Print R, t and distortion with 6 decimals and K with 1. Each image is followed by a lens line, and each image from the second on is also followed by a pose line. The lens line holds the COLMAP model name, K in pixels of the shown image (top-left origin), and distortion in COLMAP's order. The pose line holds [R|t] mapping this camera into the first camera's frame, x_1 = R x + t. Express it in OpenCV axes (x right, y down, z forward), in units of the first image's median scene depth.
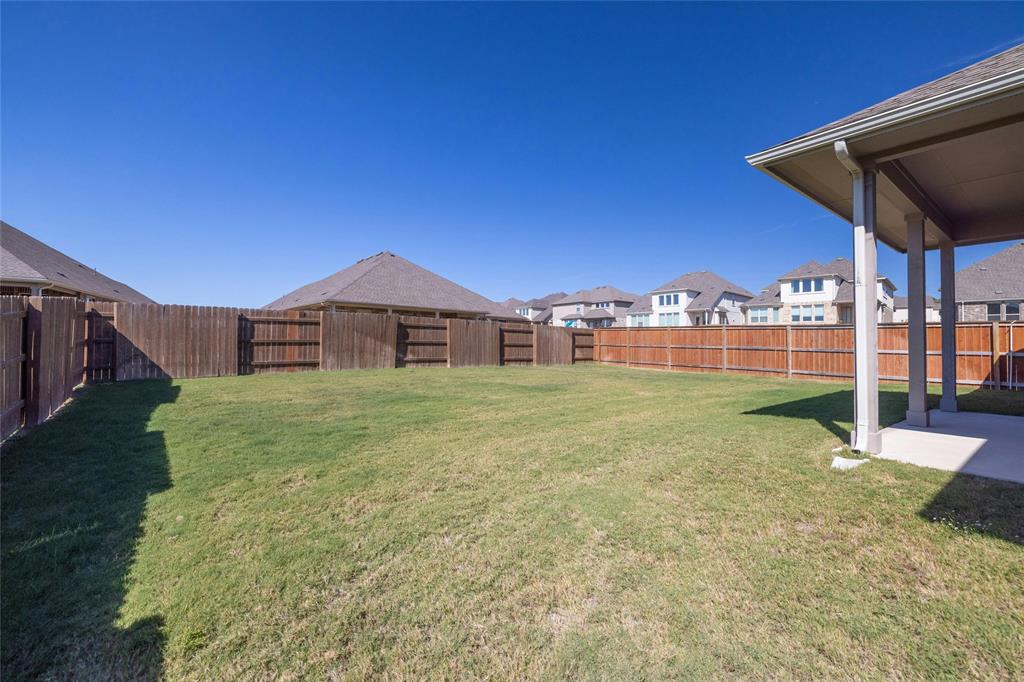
lens RADIAL K [[433.2, 0, 506.4], [0, 433.2, 333.7], [0, 0, 1]] dist [0.003445, -0.000240]
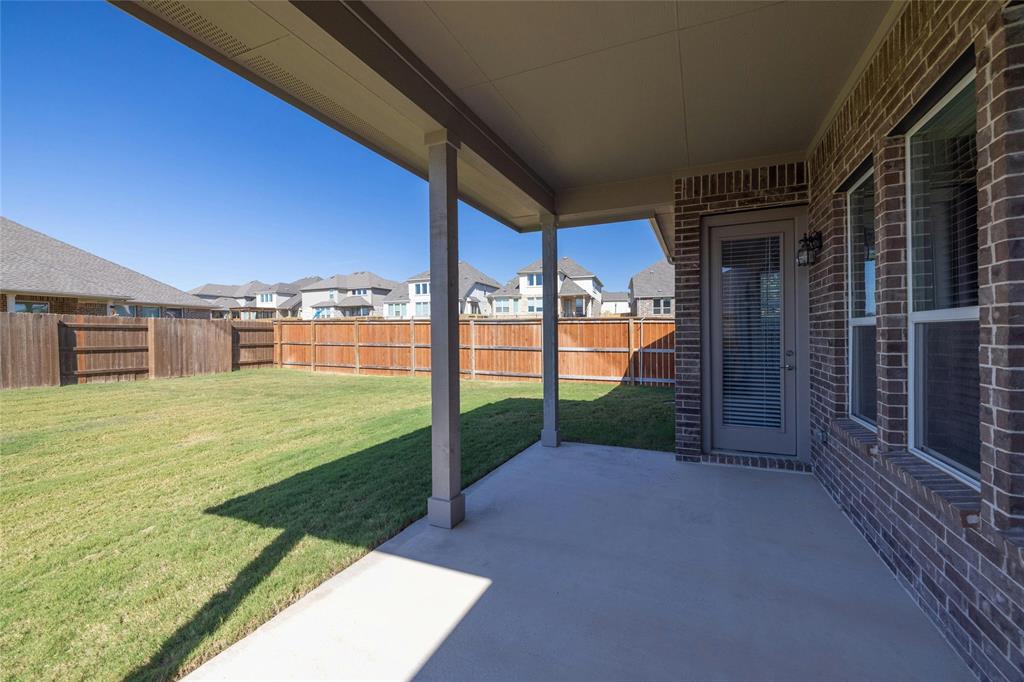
lens RADIAL K [[433.2, 0, 506.4], [0, 433.2, 333.7], [0, 0, 1]] dist [0.003445, -0.000240]
pose [[0.881571, -0.017946, 0.471710, 0.086677], [0.004511, 0.999552, 0.029597, -0.005093], [-0.472030, -0.023964, 0.881257, 0.054846]]
